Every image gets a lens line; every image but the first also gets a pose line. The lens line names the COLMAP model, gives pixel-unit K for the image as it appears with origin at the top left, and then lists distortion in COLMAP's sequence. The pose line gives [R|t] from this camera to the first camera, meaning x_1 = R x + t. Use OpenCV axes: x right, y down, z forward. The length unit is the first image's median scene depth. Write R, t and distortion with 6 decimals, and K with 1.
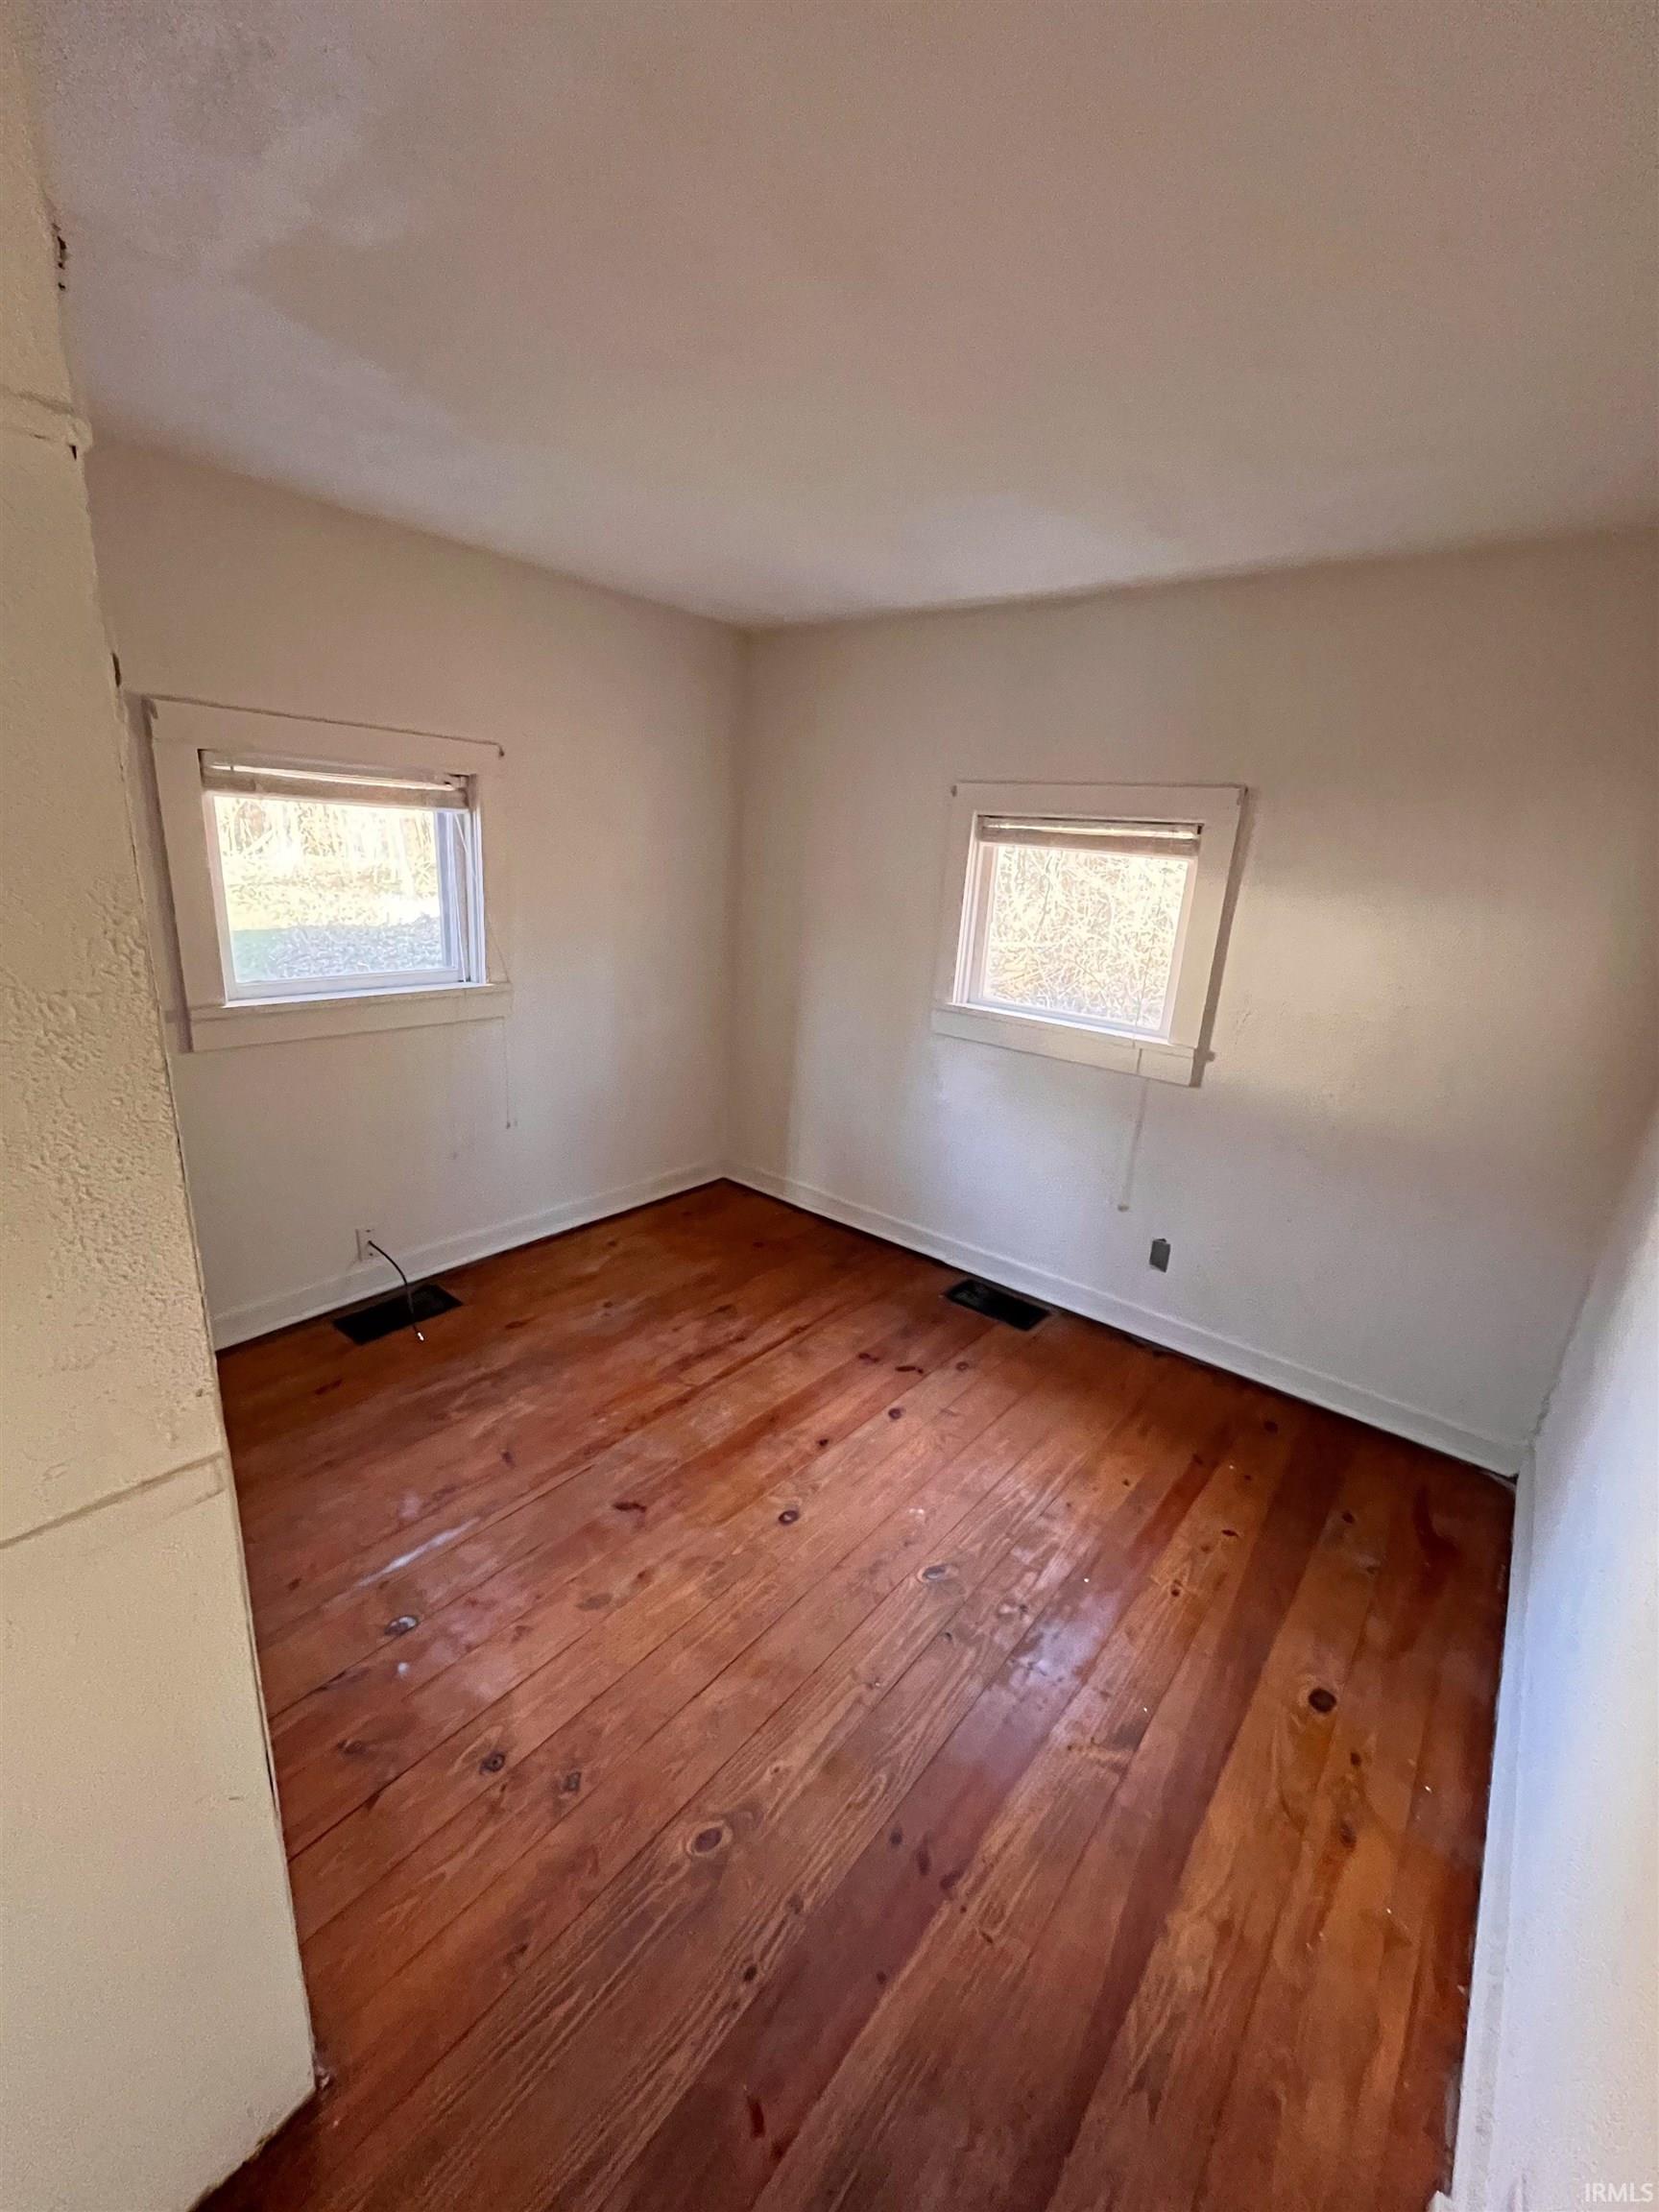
lens RADIAL K [[896.3, 0, 817.2], [0, 896.3, 1097.1], [0, 0, 1]] dist [-0.003133, -0.000219]
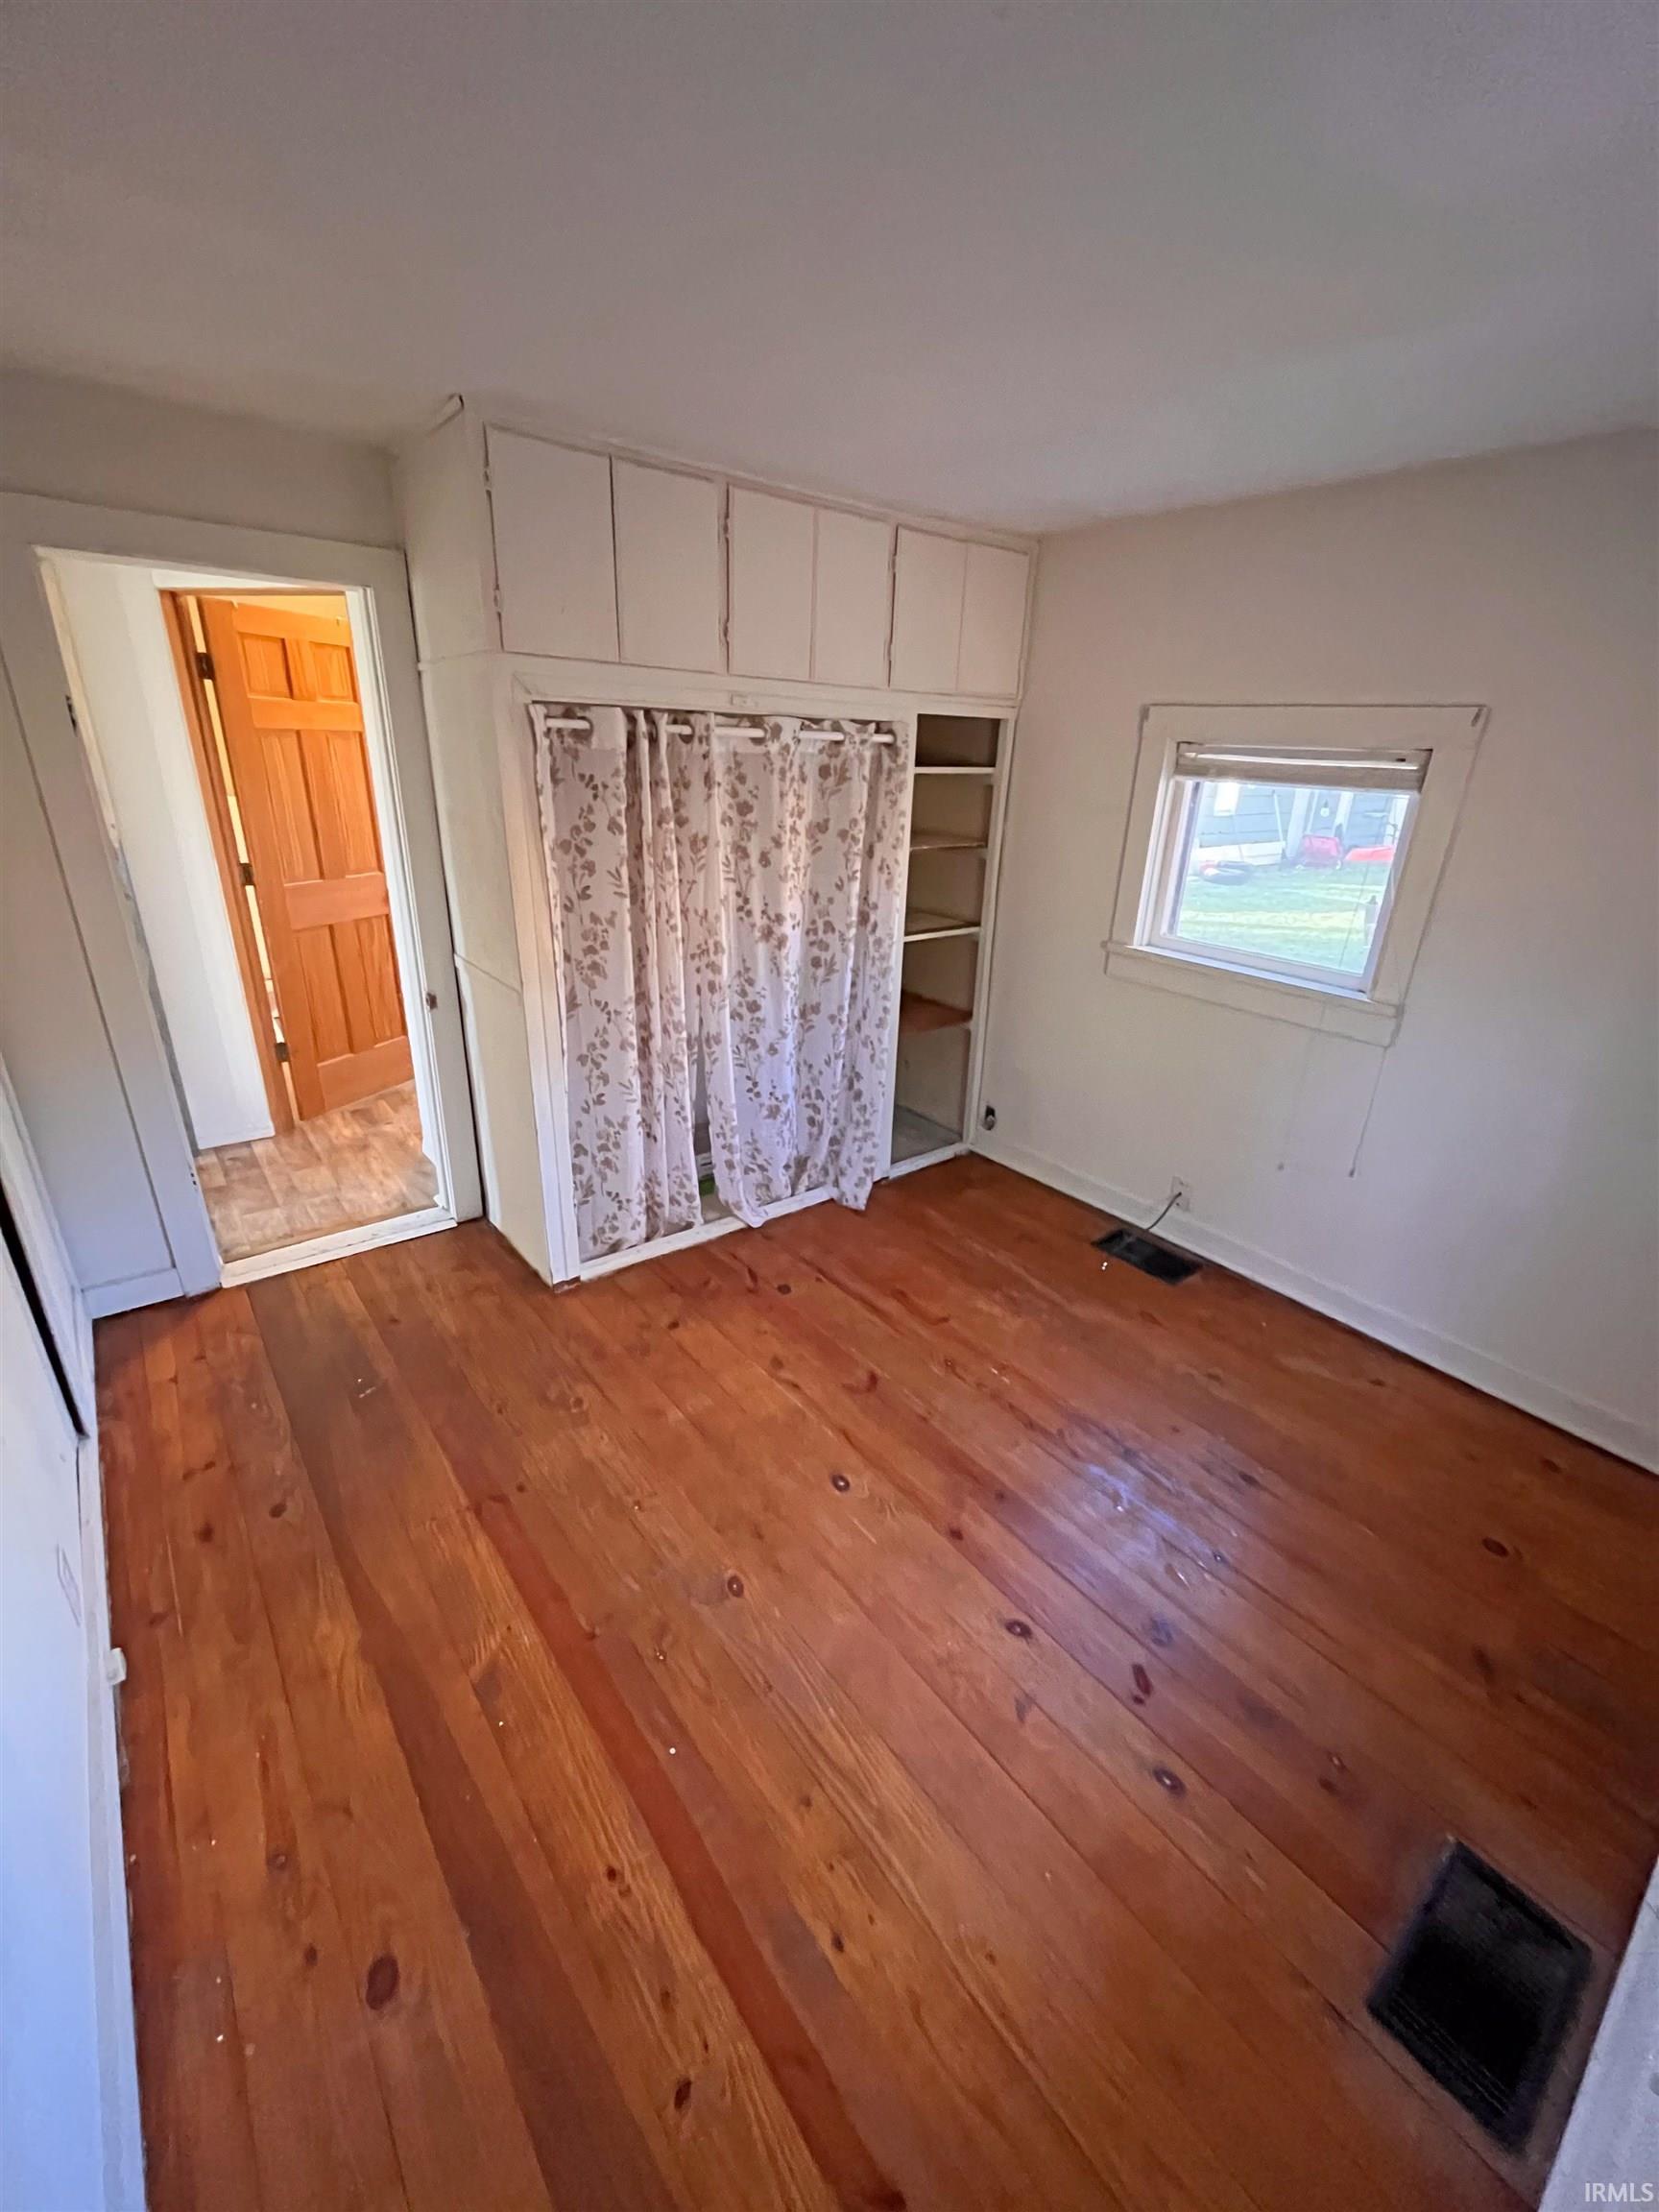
lens RADIAL K [[896.3, 0, 819.6], [0, 896.3, 1113.8], [0, 0, 1]] dist [-0.003133, -0.000219]
pose [[-0.210617, 0.309413, -0.927310, 0.720996], [-0.320589, 0.874266, 0.364529, -0.222677], [0.923506, 0.374061, -0.084941, 0.867765]]
